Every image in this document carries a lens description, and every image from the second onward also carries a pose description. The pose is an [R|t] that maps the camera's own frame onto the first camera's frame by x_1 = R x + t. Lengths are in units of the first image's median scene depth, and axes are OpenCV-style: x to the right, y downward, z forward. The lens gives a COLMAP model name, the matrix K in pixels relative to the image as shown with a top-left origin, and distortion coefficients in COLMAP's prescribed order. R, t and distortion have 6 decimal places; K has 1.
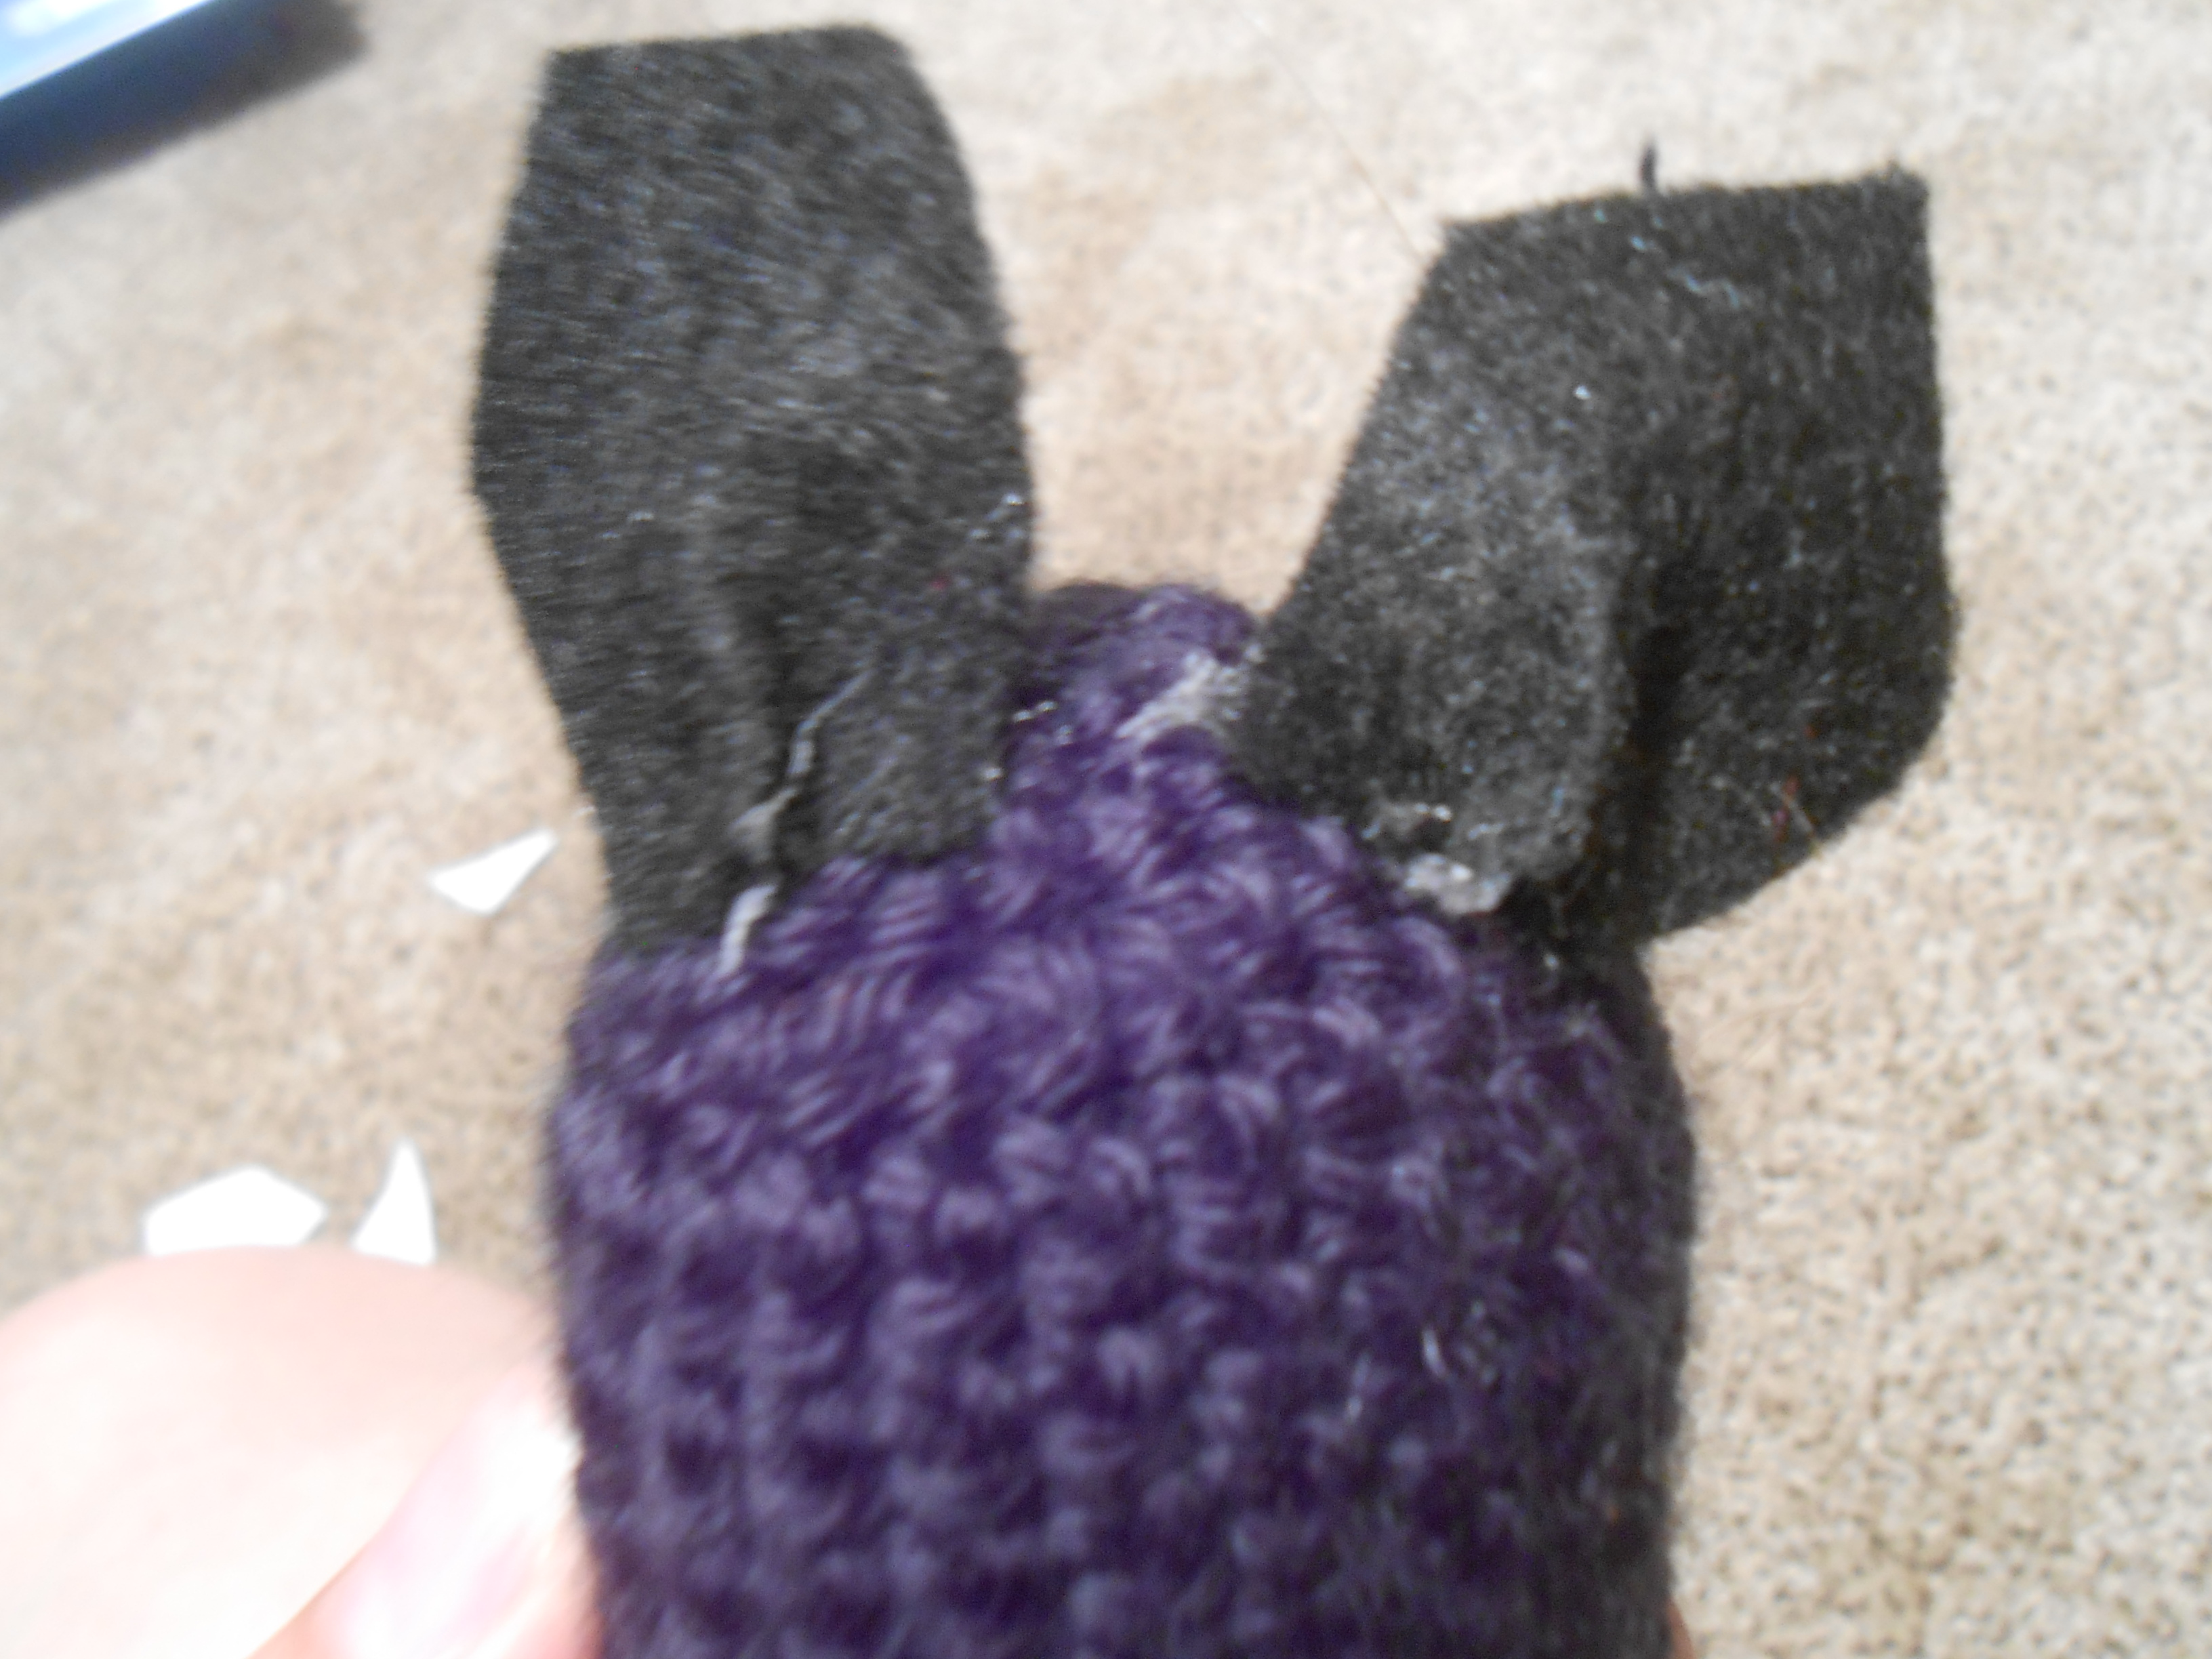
lens RADIAL K [[1973.9, 0, 1099.4], [0, 1973.9, 816.4], [0, 0, 1]] dist [-0.013629, 0.082658]
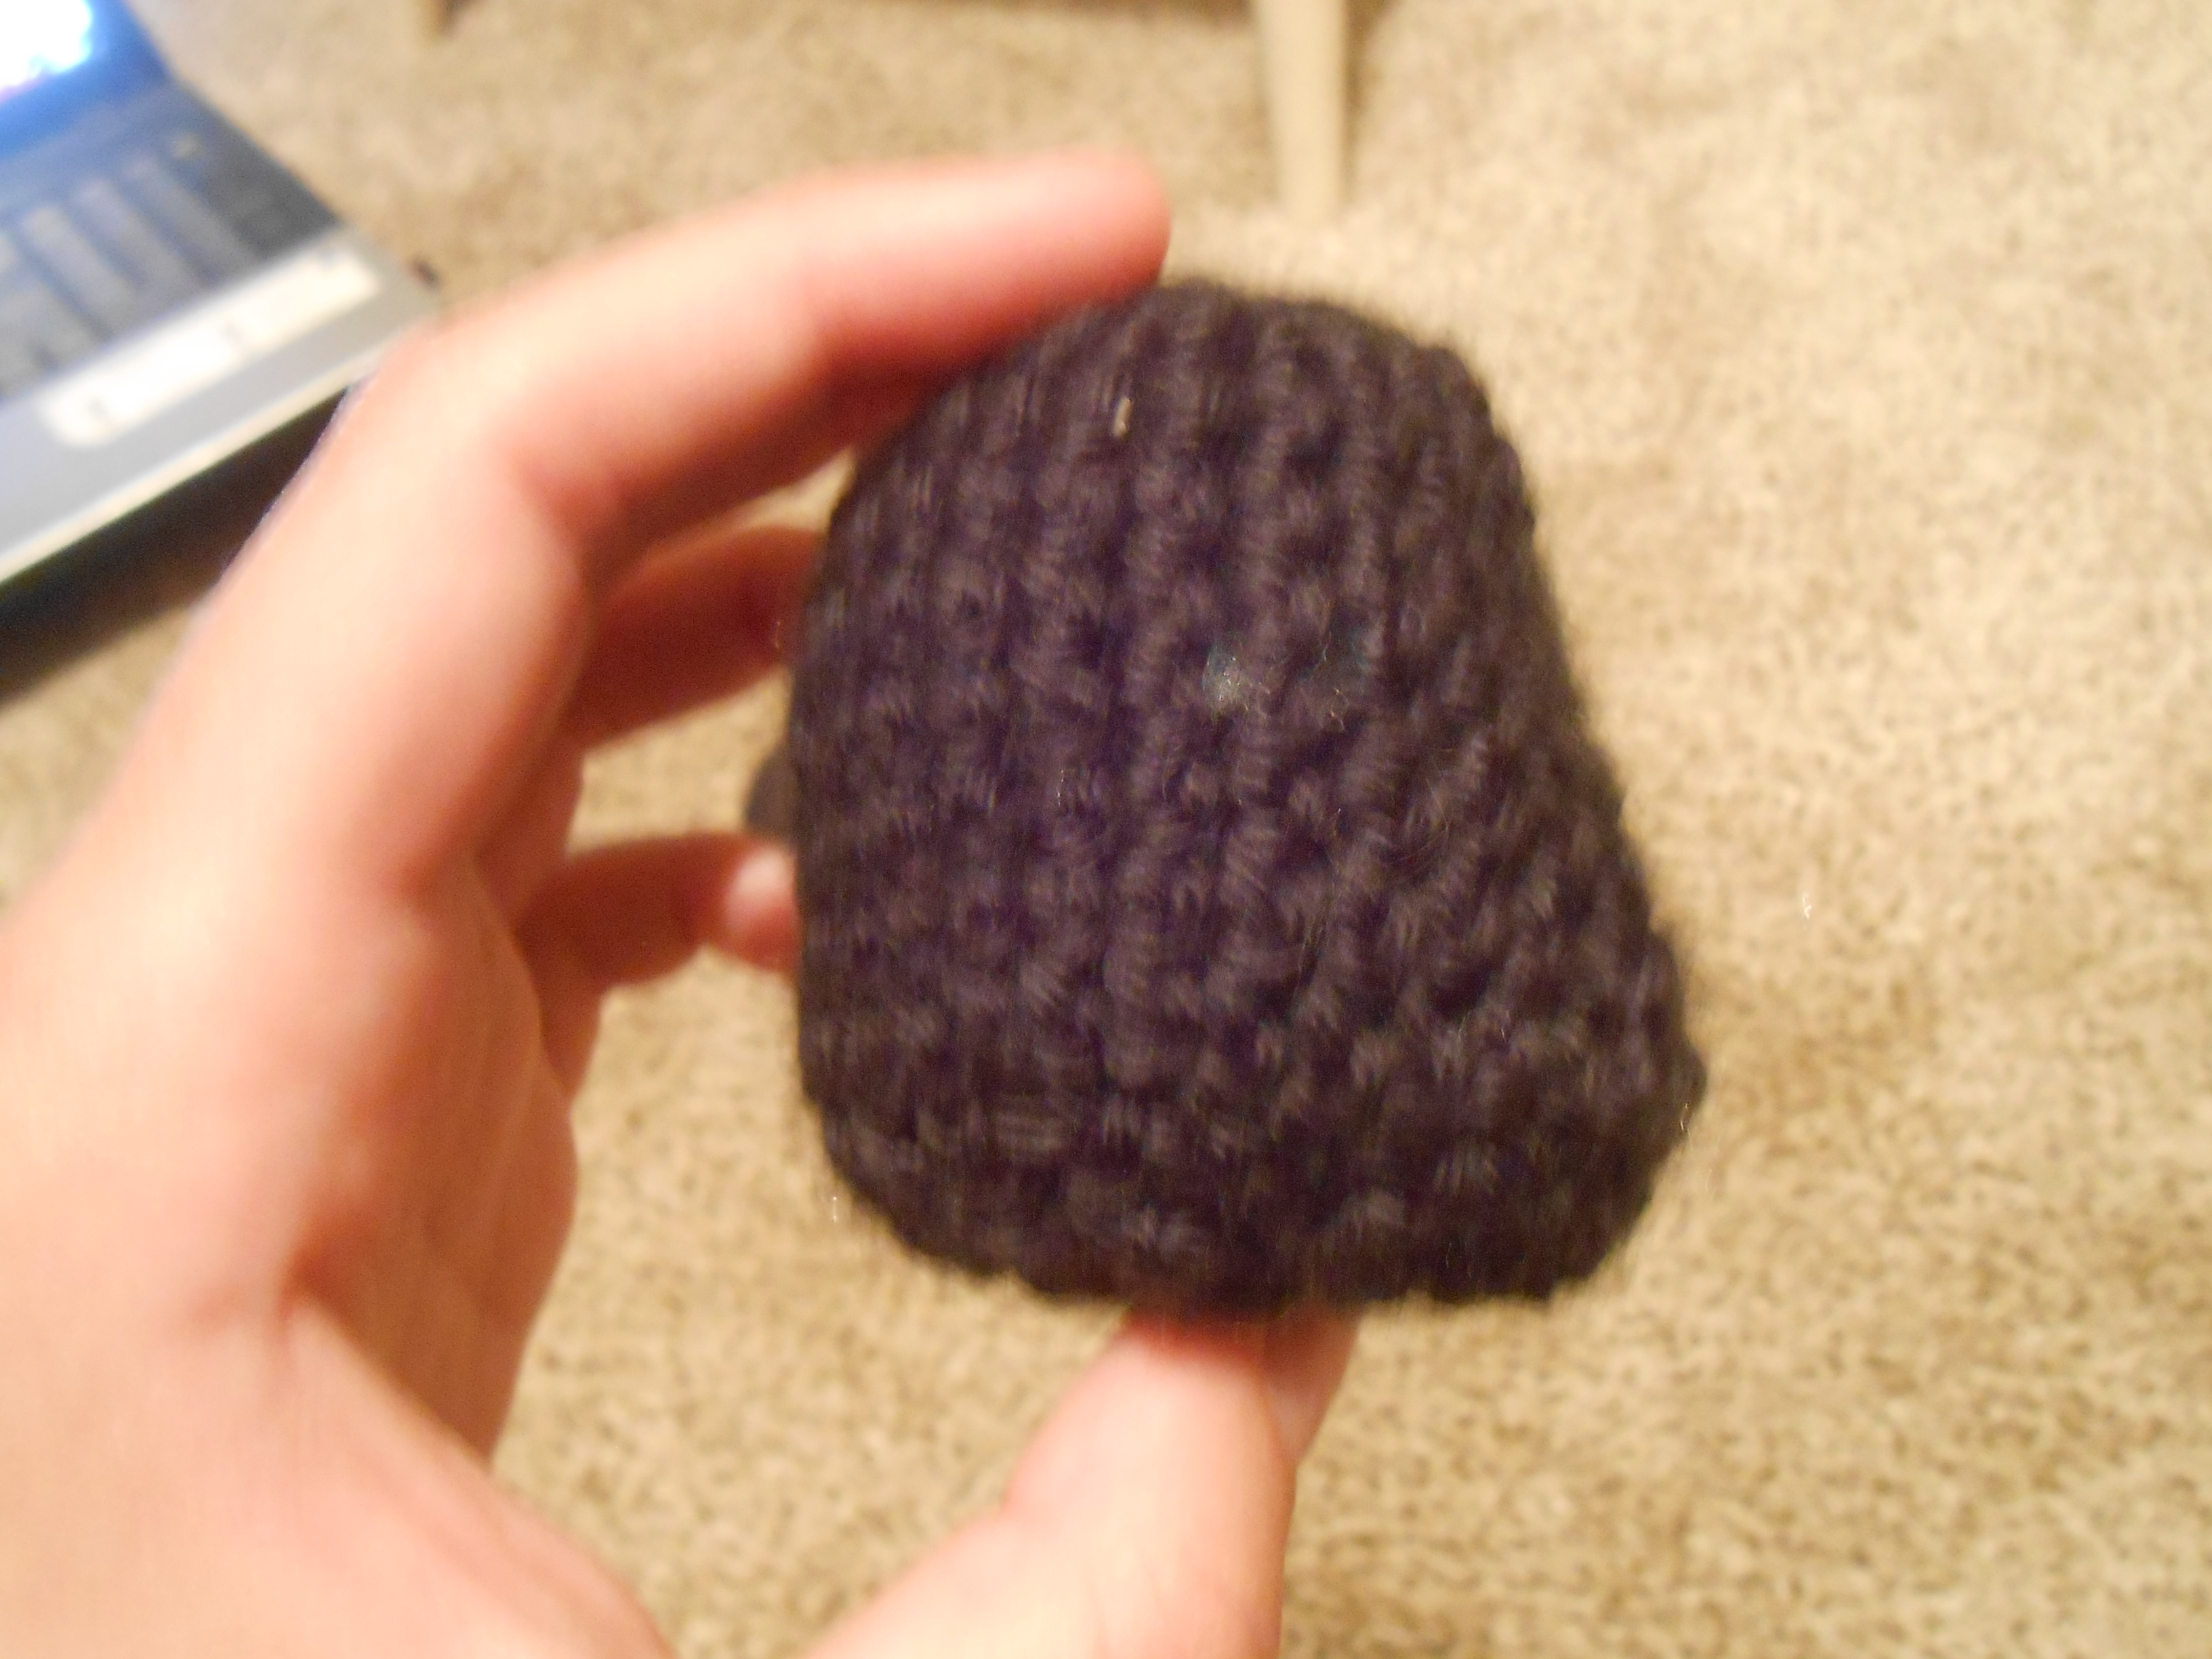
lens RADIAL K [[1973.9, 0, 1123.8], [0, 1973.9, 817.3], [0, 0, 1]] dist [-0.013629, 0.082658]
pose [[0.982300, -0.073204, 0.172419, -0.421400], [0.076438, 0.997000, -0.012181, -0.306779], [-0.171010, 0.025145, 0.984948, 0.252642]]
